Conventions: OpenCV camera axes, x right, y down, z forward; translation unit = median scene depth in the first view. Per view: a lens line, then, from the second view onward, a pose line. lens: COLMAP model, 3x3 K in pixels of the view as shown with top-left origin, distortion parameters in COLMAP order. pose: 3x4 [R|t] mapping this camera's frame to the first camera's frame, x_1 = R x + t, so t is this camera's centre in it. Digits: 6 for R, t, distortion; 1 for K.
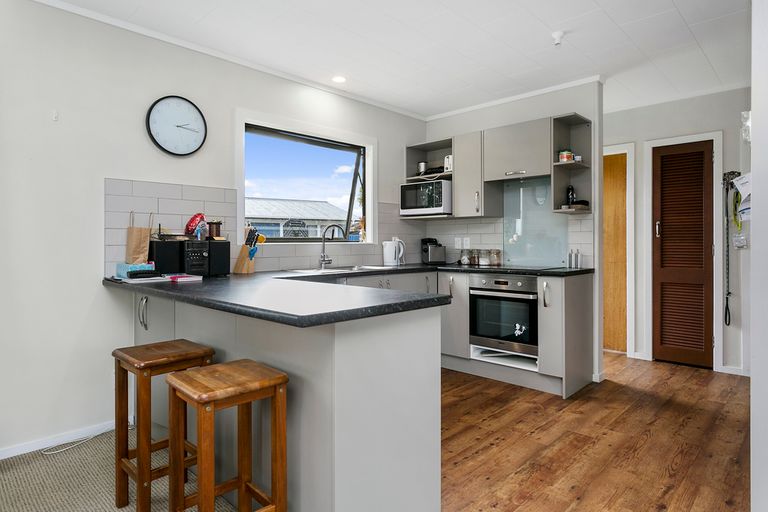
lens RADIAL K [[448.6, 0, 383.4], [0, 448.6, 242.3], [0, 0, 1]] dist [0.003074, 0.000299]
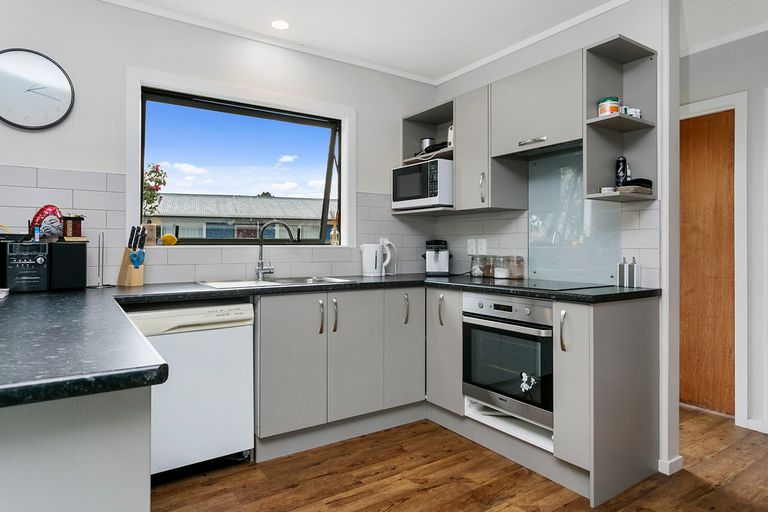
lens RADIAL K [[457.7, 0, 384.3], [0, 457.7, 244.3], [0, 0, 1]] dist [-0.002482, 0.001670]
pose [[0.976498, 0.002753, -0.215508, 0.227705], [-0.003302, 0.999992, -0.002187, -0.000194], [0.215500, 0.002847, 0.976500, 0.297137]]
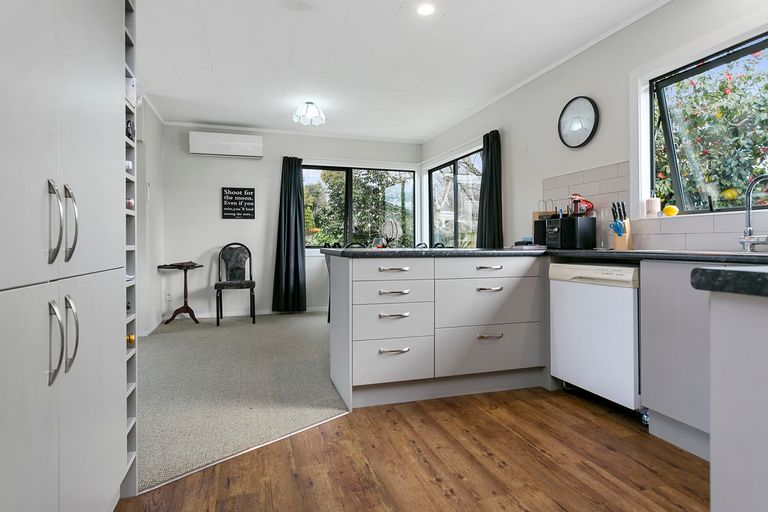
lens RADIAL K [[413.2, 0, 381.5], [0, 413.2, 244.1], [0, 0, 1]] dist [0.003937, 0.000280]
pose [[-0.477067, 0.006361, -0.878844, 0.580802], [0.001847, 0.999979, 0.006235, 0.042397], [0.878865, 0.001351, -0.477069, 0.823343]]
